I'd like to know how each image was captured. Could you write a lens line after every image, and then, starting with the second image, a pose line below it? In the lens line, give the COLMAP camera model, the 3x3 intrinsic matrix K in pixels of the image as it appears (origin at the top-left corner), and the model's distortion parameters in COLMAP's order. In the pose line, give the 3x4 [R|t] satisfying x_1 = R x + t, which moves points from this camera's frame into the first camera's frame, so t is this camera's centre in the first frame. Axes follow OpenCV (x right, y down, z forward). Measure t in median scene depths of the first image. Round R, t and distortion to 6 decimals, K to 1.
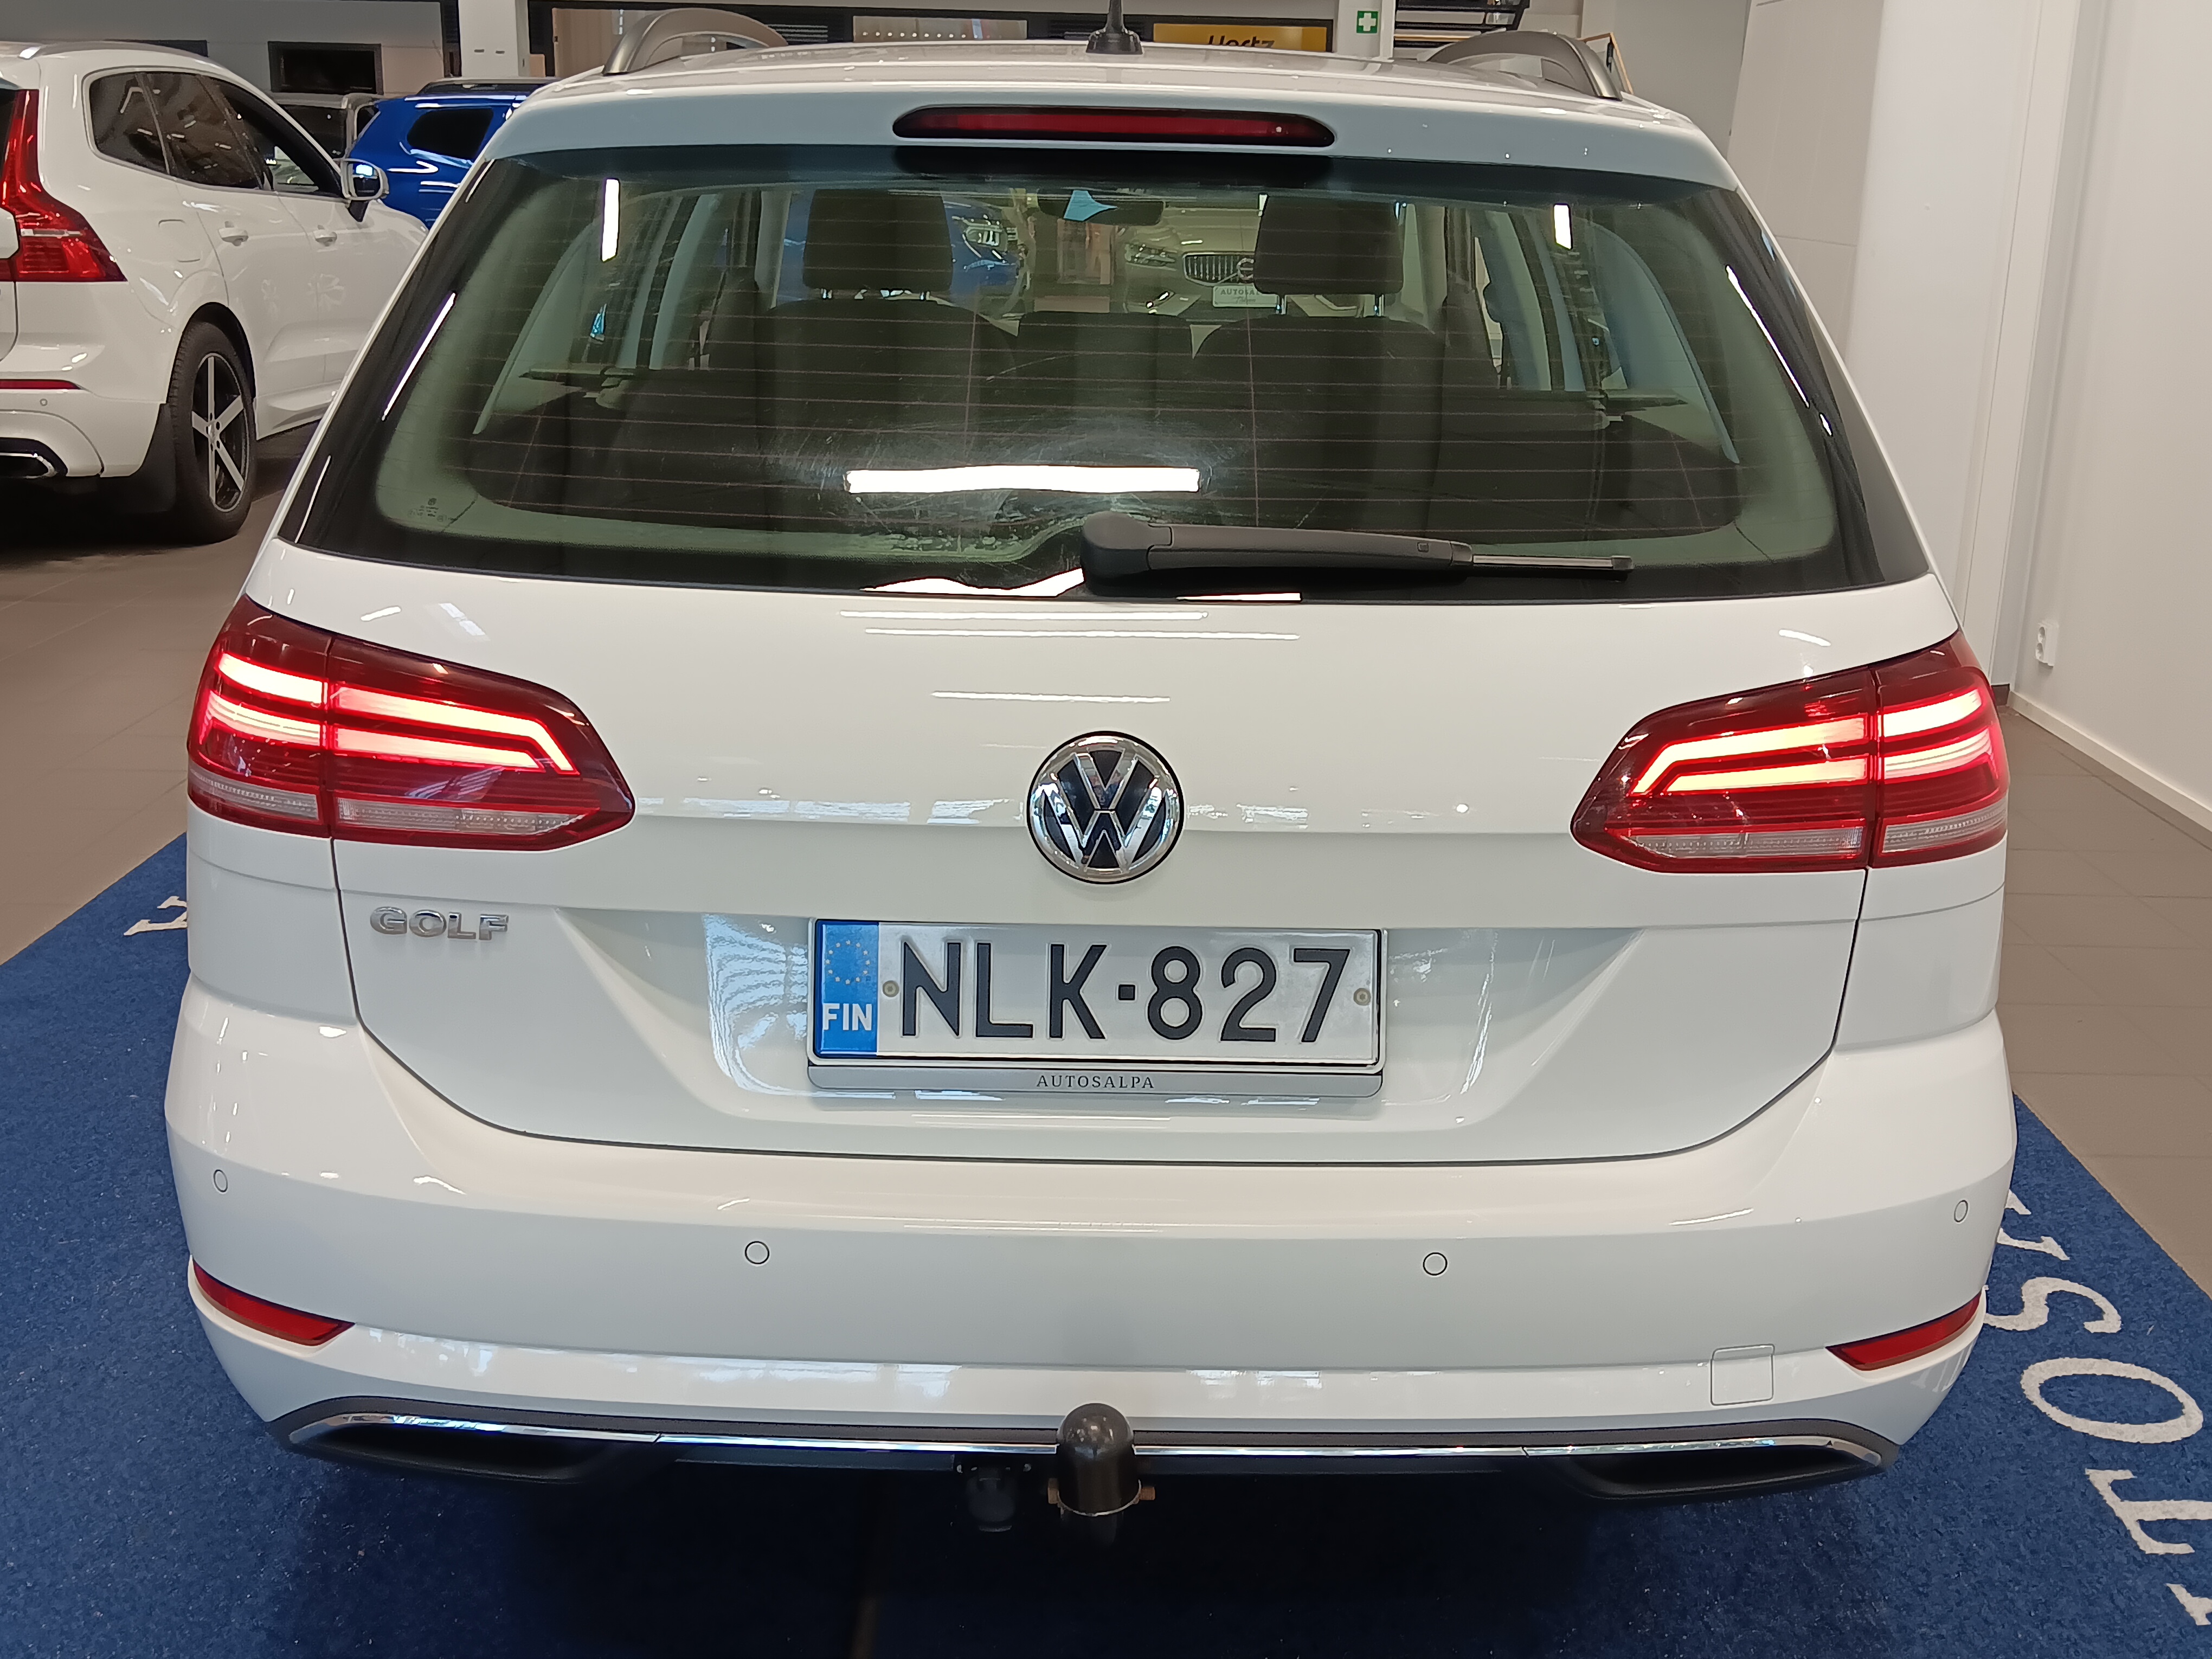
lens RADIAL K [[2200.2, 0, 1121.0], [0, 2200.2, 806.1], [0, 0, 1]] dist [-0.010896, 0.000000]
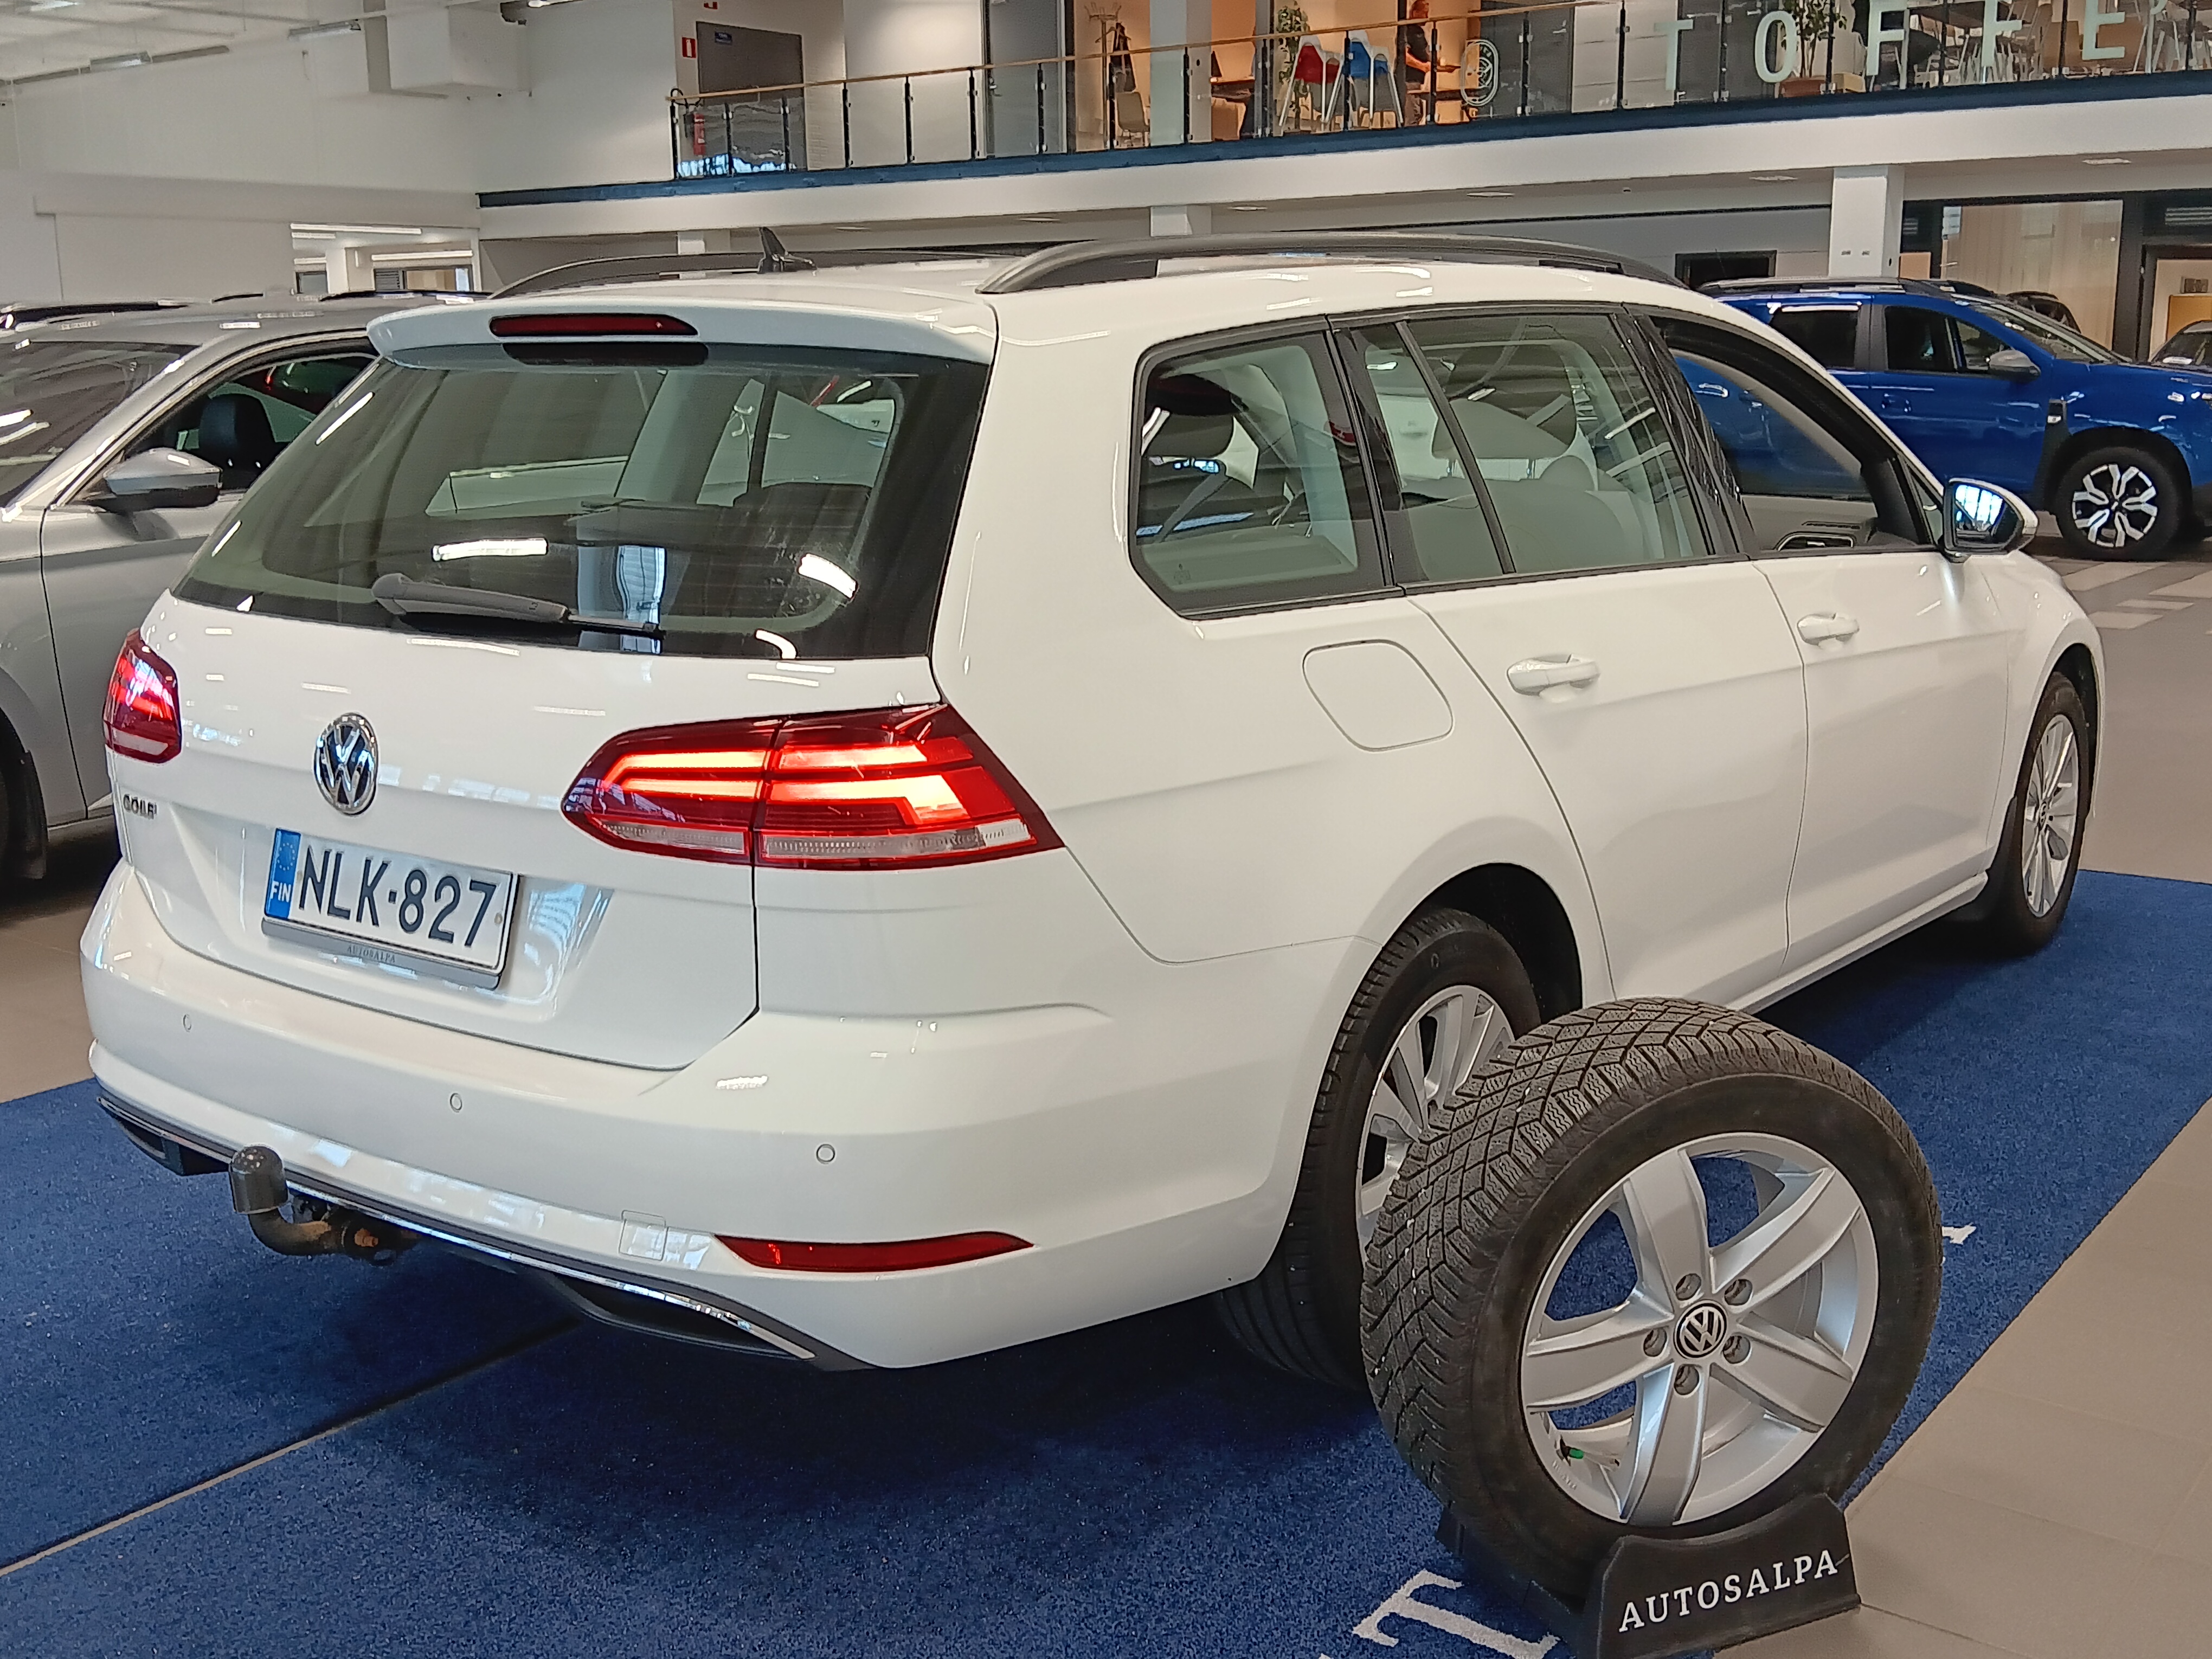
lens RADIAL K [[2200.2, 0, 1106.2], [0, 2200.2, 824.5], [0, 0, 1]] dist [-0.010896, 0.000000]
pose [[0.833616, 0.104163, -0.542434, 1.191067], [-0.149157, 0.988024, -0.039496, 0.023209], [0.531824, 0.113832, 0.839170, 0.007242]]
